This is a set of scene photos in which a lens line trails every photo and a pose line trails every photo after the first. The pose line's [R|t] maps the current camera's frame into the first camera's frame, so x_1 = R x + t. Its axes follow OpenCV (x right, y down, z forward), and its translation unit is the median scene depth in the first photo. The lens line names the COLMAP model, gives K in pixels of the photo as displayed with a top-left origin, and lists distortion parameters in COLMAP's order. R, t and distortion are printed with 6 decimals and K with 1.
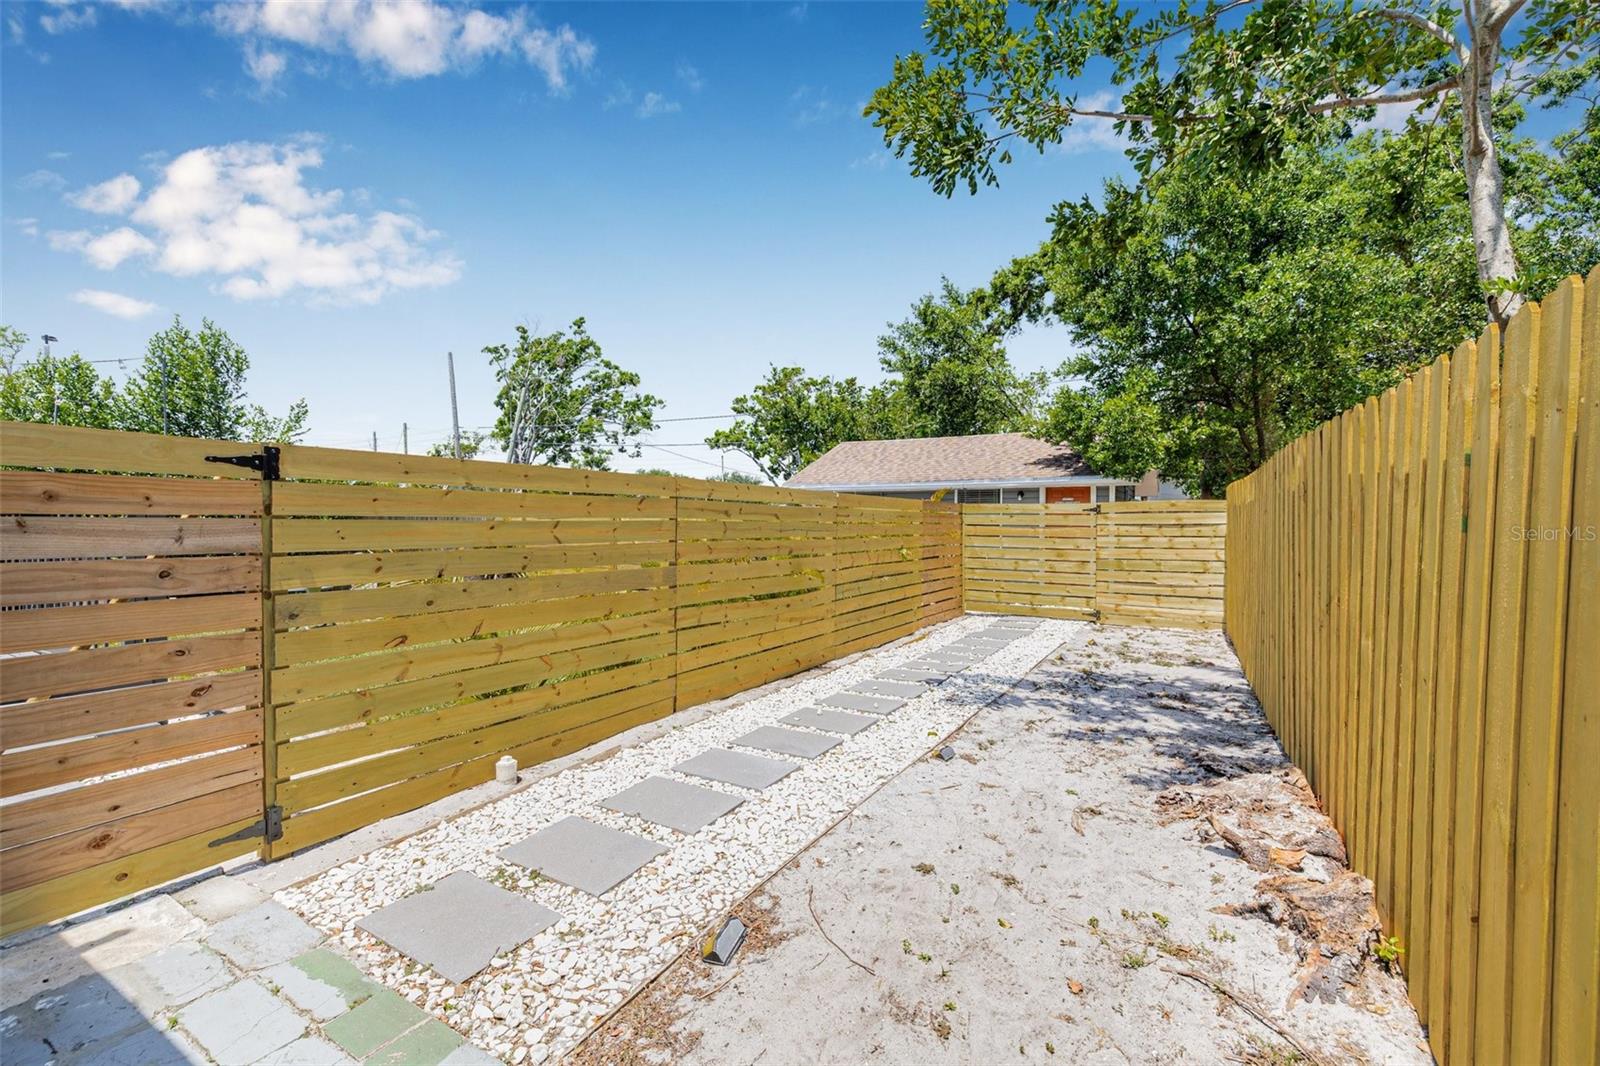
lens RADIAL K [[680.8, 0, 801.9], [0, 680.8, 533.8], [0, 0, 1]] dist [-0.000430, 0.001591]
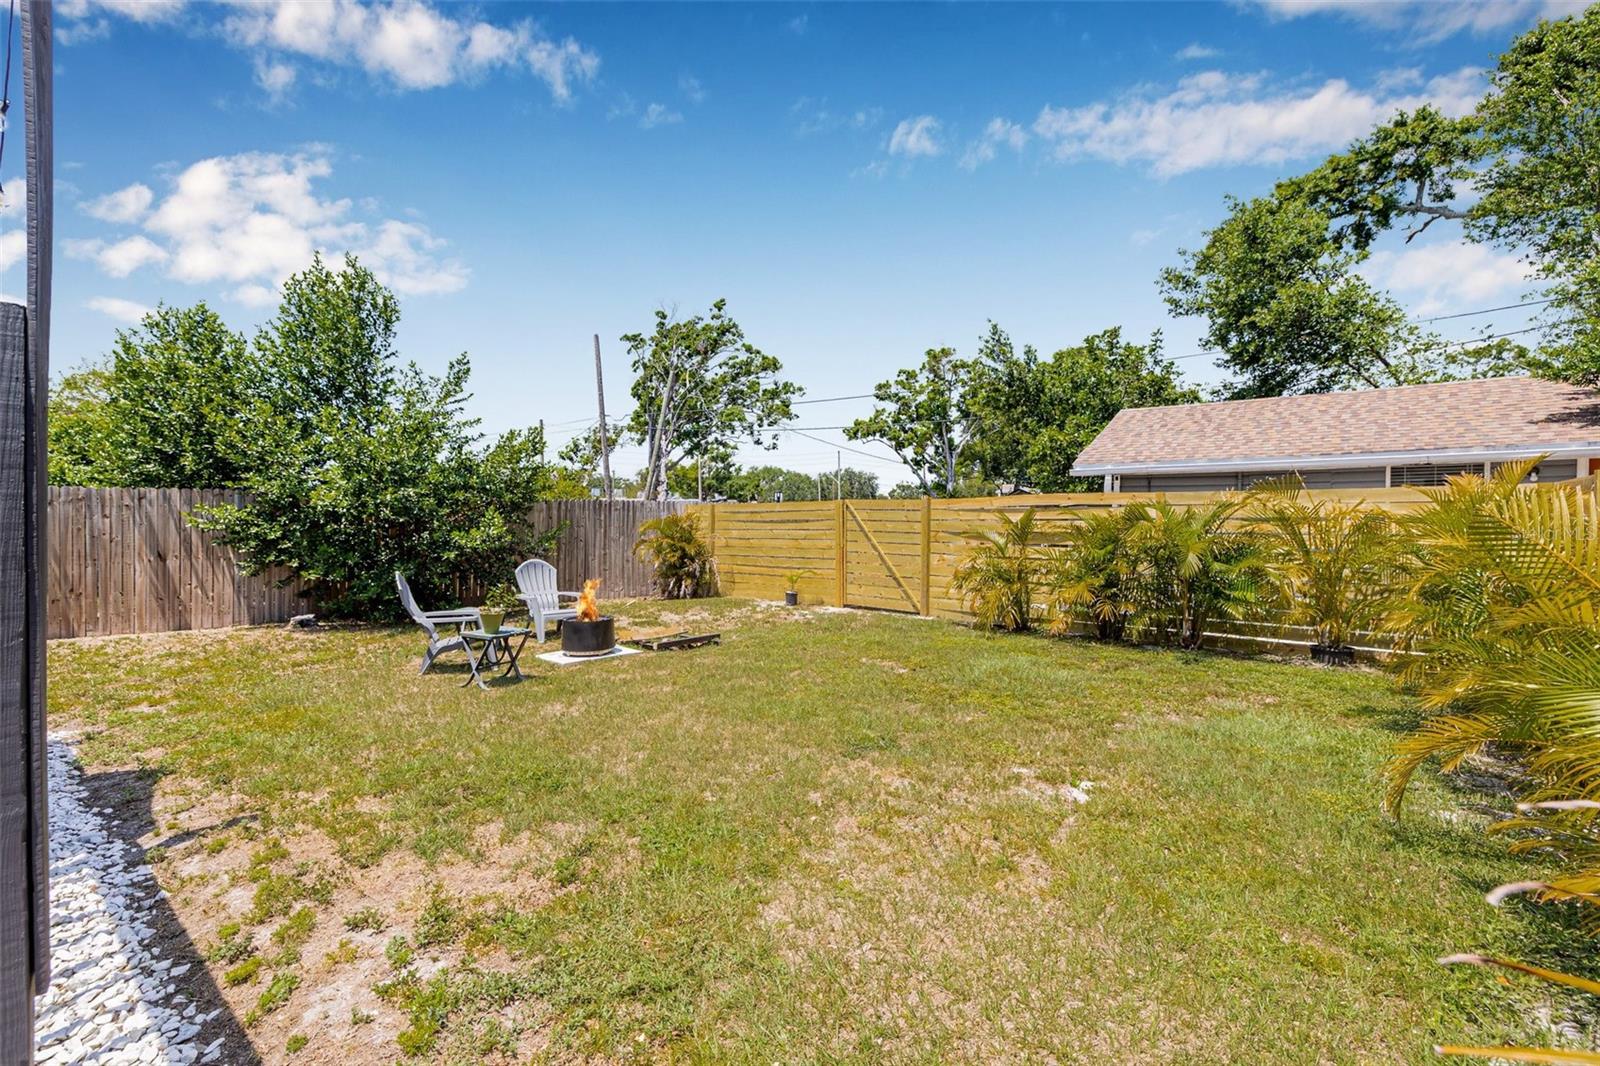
lens RADIAL K [[680.8, 0, 806.8], [0, 680.8, 532.0], [0, 0, 1]] dist [-0.000430, 0.001591]
pose [[0.989824, 0.001928, -0.142286, -0.071836], [-0.001711, 0.999997, 0.001644, -0.000472], [0.142289, -0.001384, 0.989824, 0.088566]]
